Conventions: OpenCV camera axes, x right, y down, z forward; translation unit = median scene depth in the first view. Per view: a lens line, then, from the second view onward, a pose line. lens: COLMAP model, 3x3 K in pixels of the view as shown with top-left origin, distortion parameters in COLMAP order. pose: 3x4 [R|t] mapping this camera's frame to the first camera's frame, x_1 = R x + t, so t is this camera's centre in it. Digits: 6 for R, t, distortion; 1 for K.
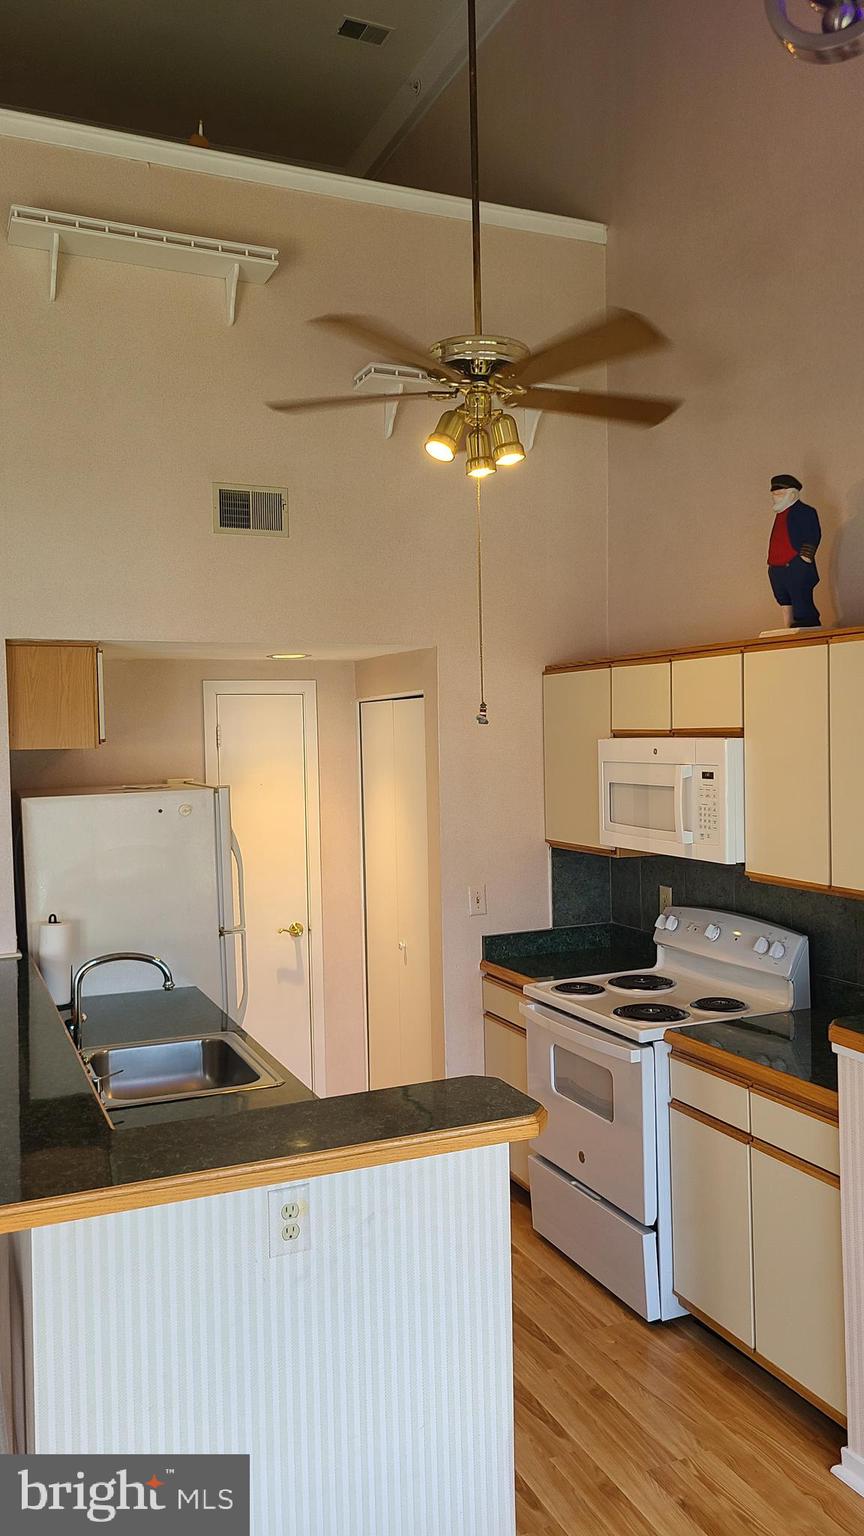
lens RADIAL K [[1166.8, 0, 442.3], [0, 1166.8, 767.2], [0, 0, 1]] dist [0.050288, 0.002532]
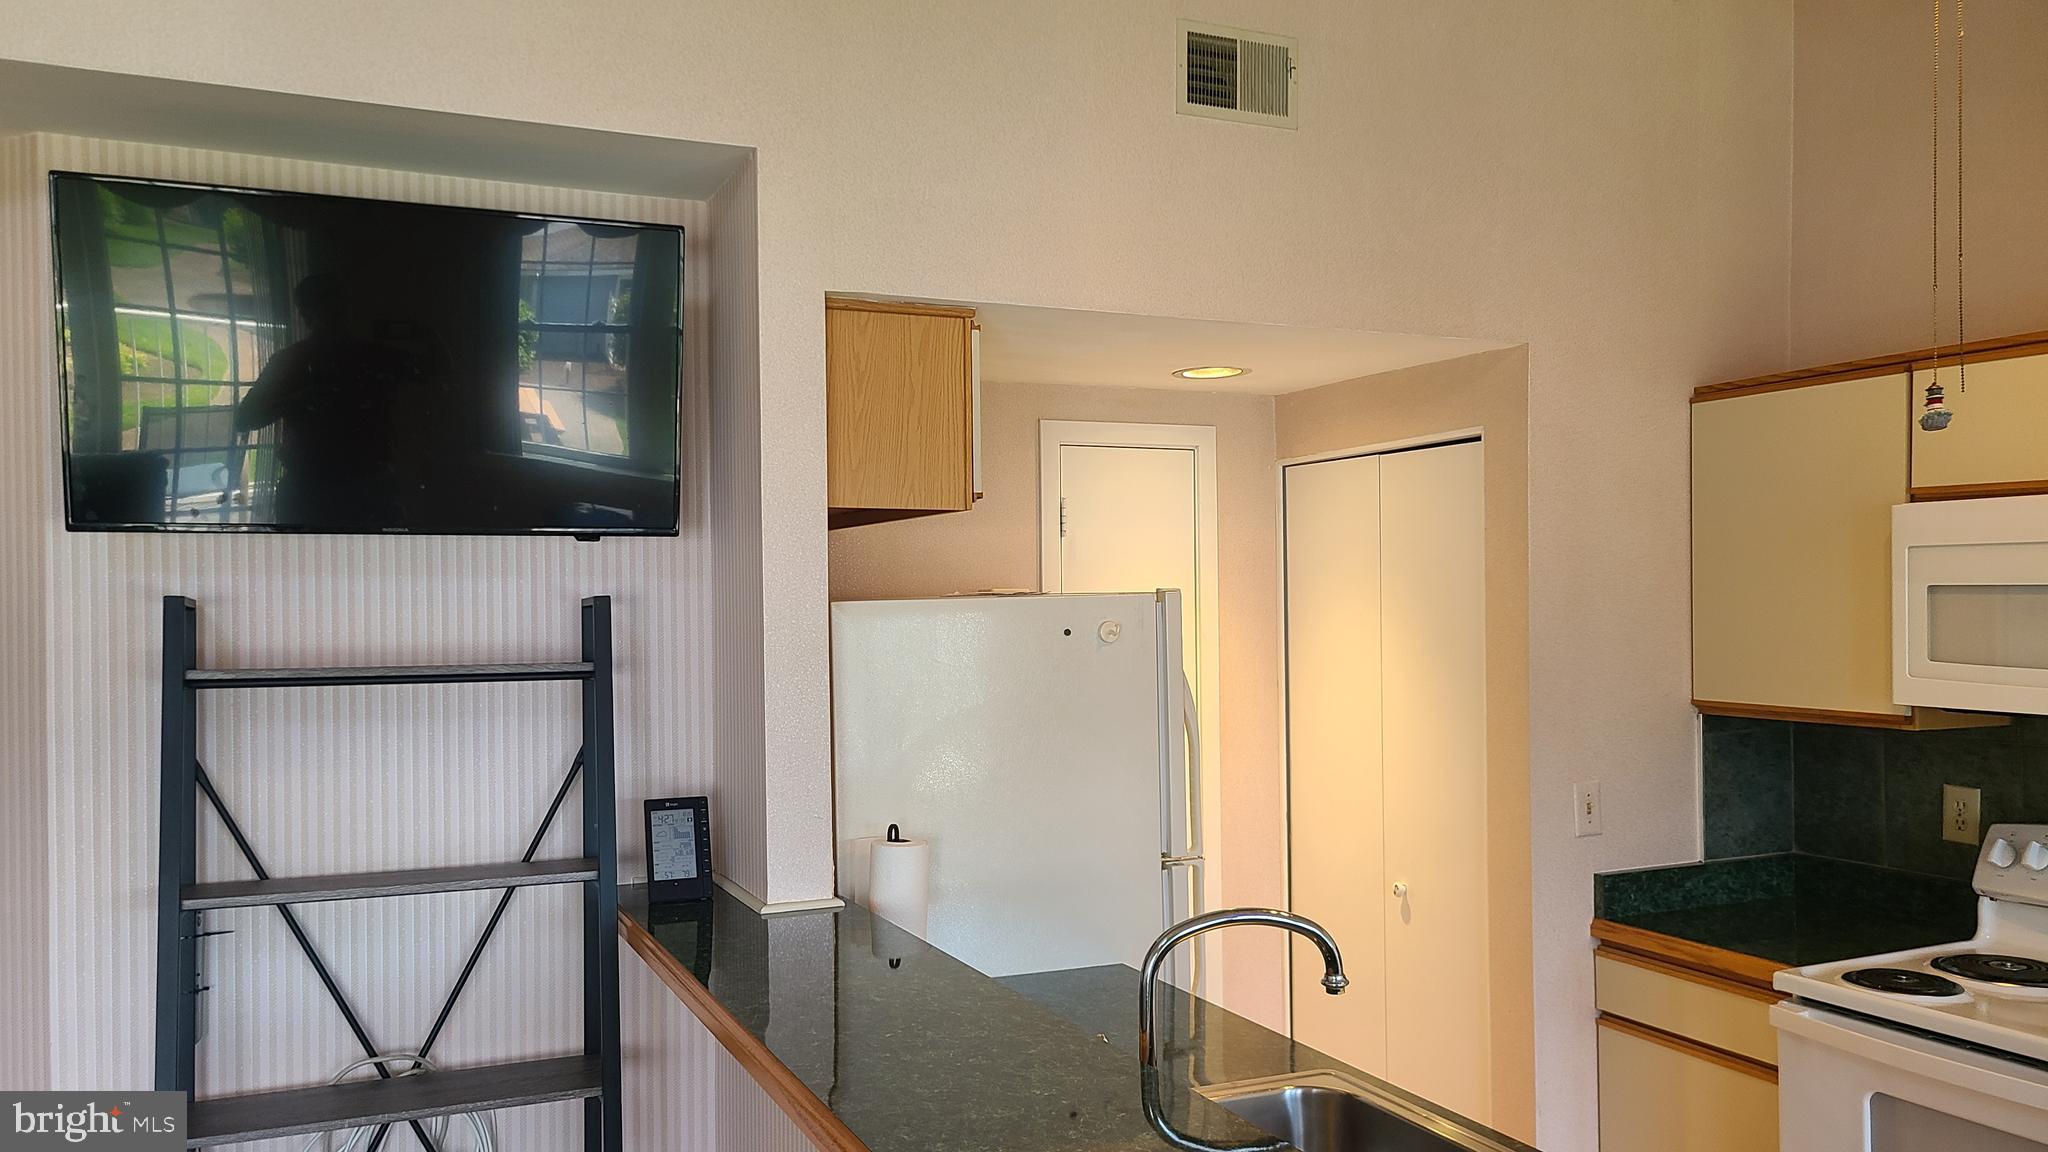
lens RADIAL K [[1555.7, 0, 1009.8], [0, 1555.7, 584.7], [0, 0, 1]] dist [0.050288, 0.002532]
pose [[0.999918, 0.007713, 0.010262, -0.266758], [-0.007313, 0.999235, -0.038424, 0.042054], [-0.010551, 0.038346, 0.999209, 0.283957]]
